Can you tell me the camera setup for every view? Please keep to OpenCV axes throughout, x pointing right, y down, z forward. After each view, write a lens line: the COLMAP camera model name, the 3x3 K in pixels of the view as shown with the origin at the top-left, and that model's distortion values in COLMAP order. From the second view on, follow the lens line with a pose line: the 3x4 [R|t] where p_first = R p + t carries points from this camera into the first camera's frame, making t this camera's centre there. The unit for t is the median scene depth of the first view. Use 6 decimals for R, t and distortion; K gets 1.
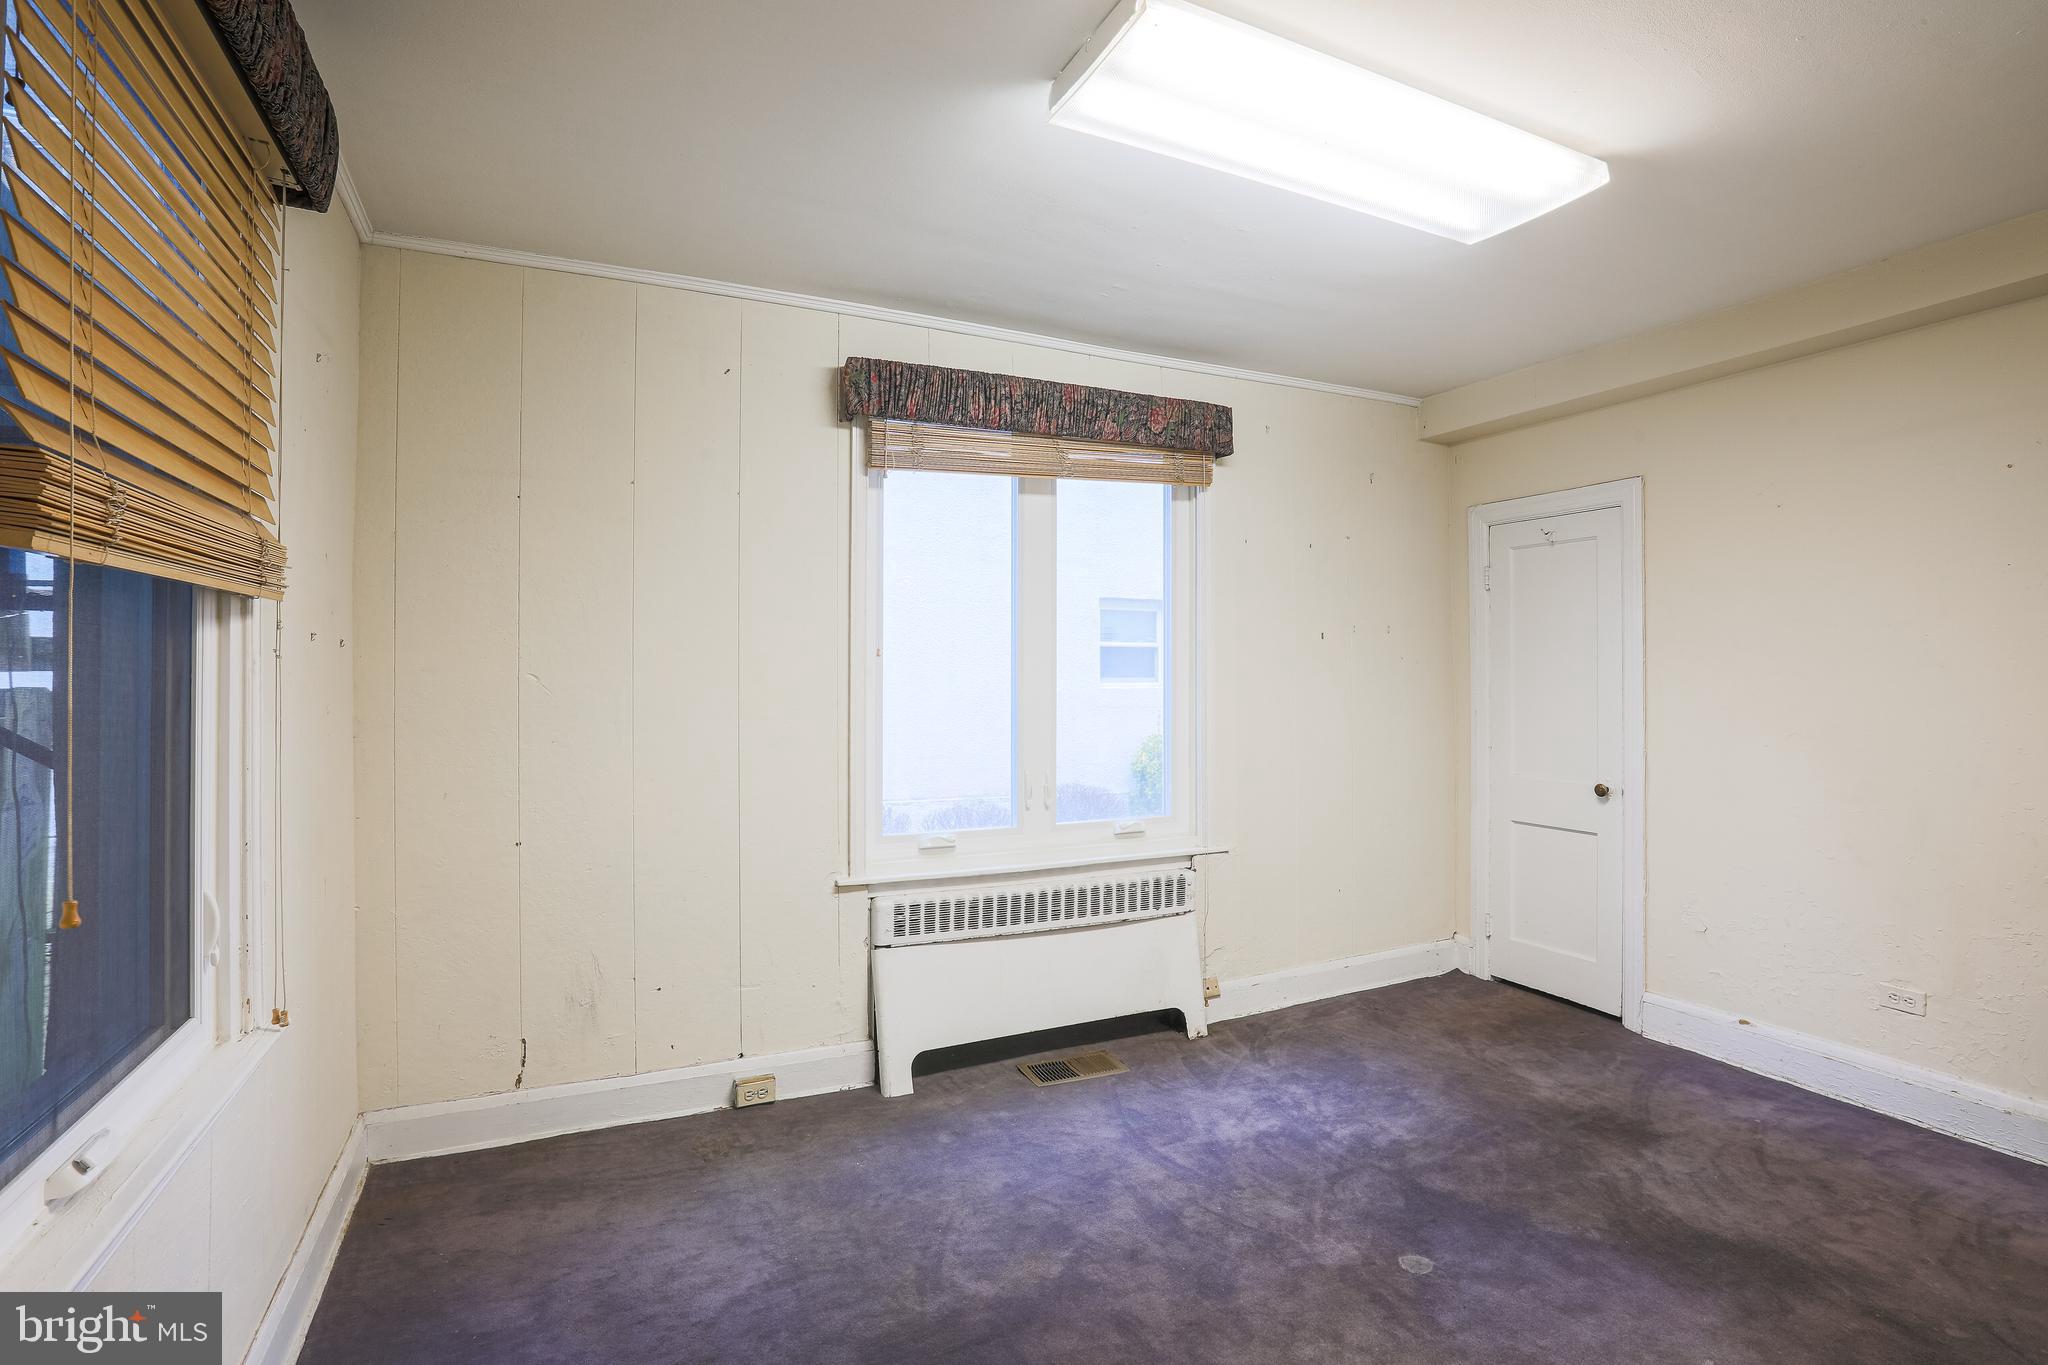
lens RADIAL K [[995.8, 0, 1030.0], [0, 995.8, 674.7], [0, 0, 1]] dist [-0.029361, 0.004672]
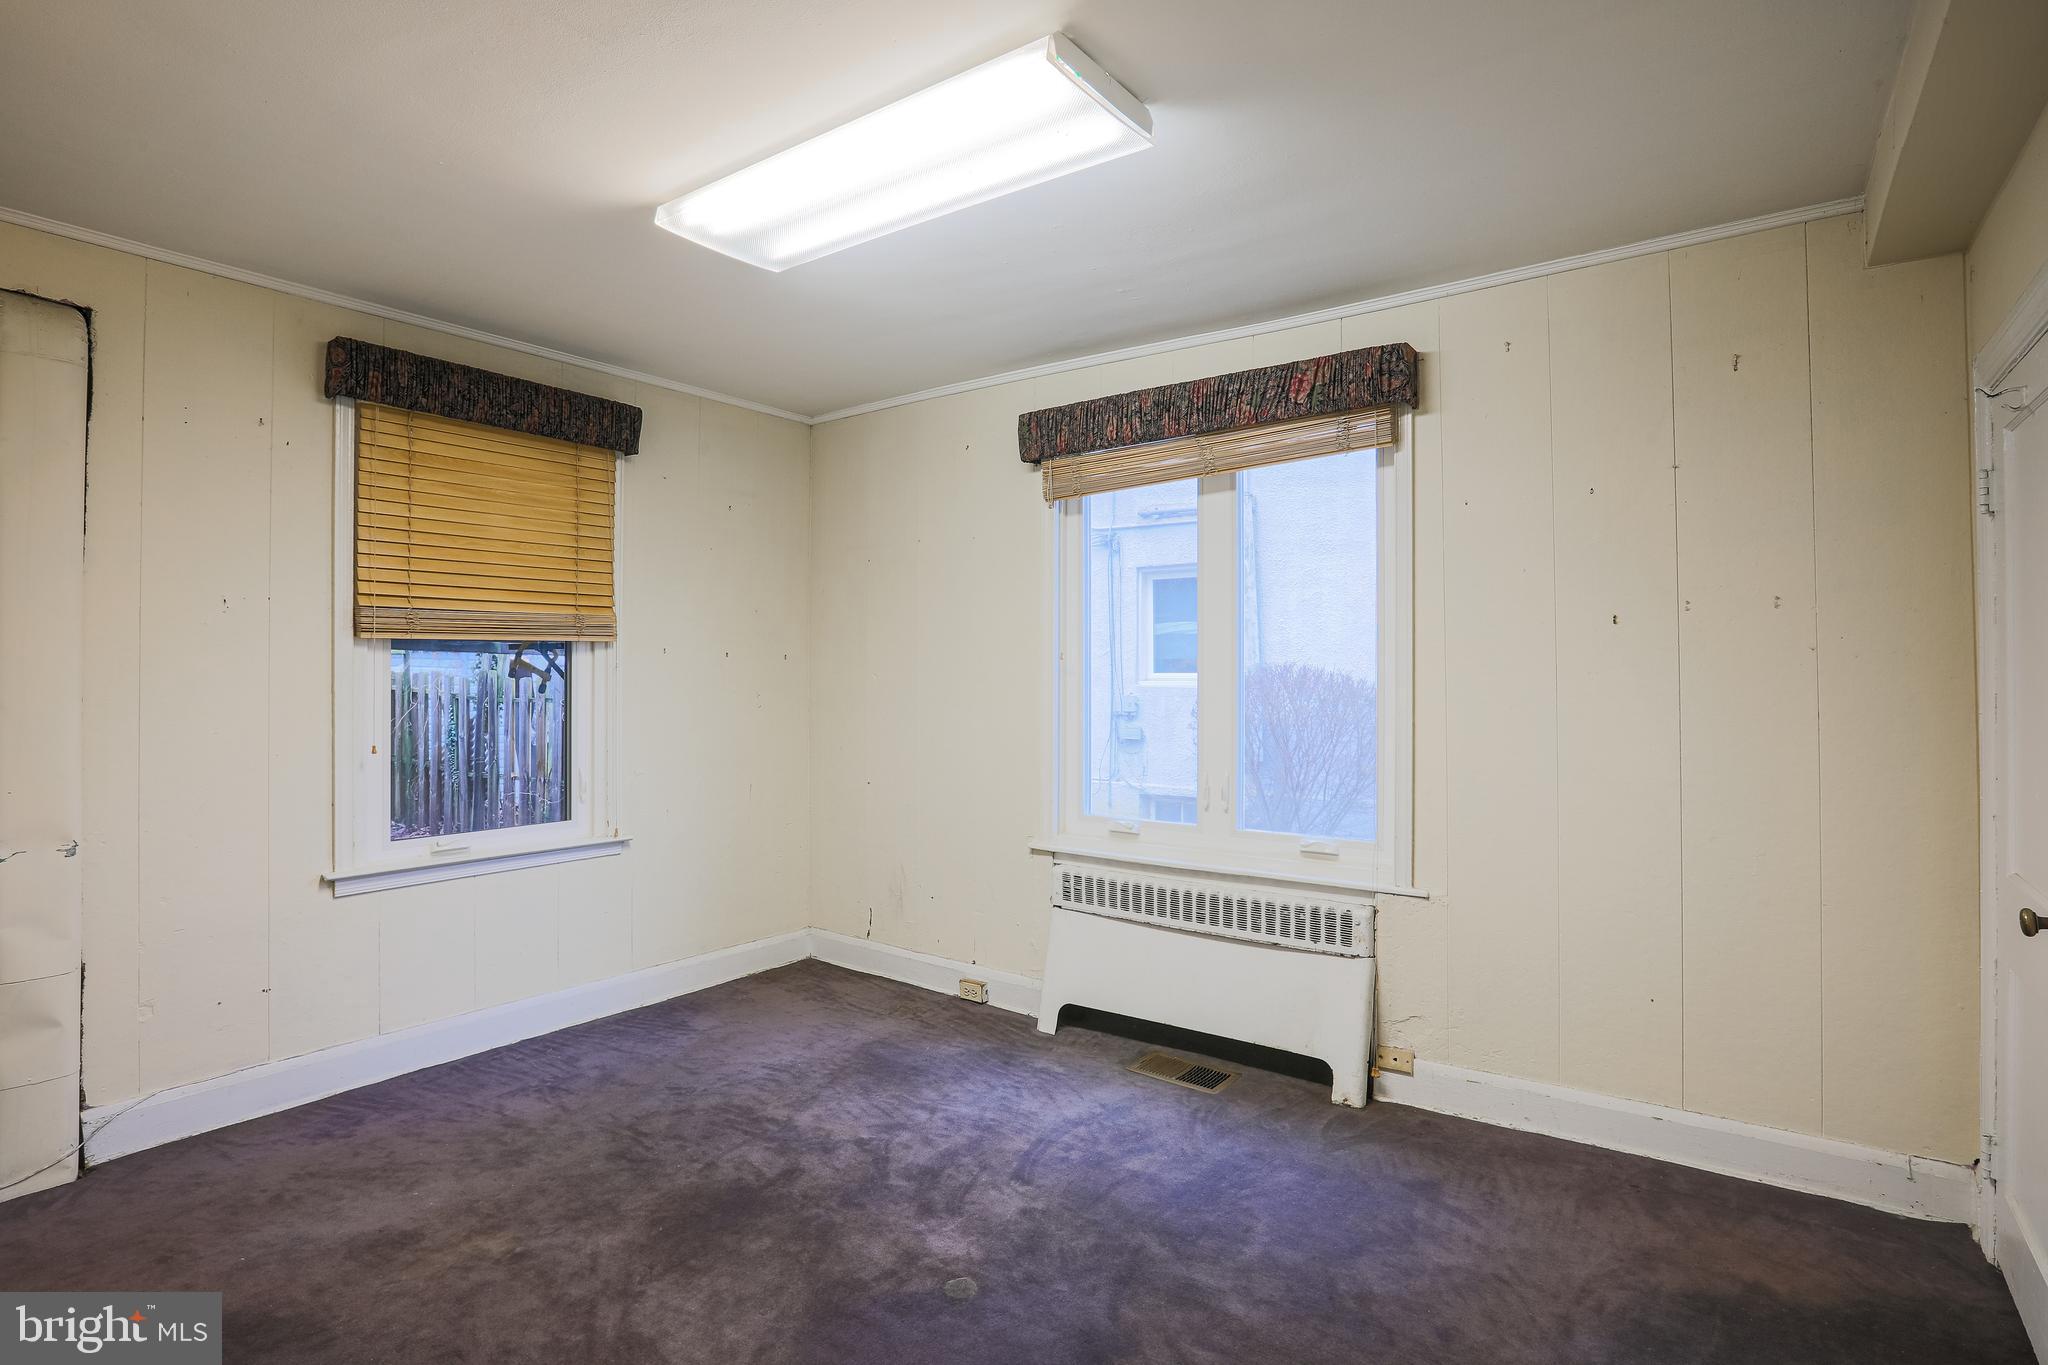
lens RADIAL K [[995.8, 0, 1022.9], [0, 995.8, 670.8], [0, 0, 1]] dist [-0.029361, 0.004672]
pose [[0.485790, -0.001856, -0.874074, 0.809845], [-0.002429, 0.999991, -0.003473, -0.000105], [0.874072, 0.003810, 0.485781, 0.368602]]
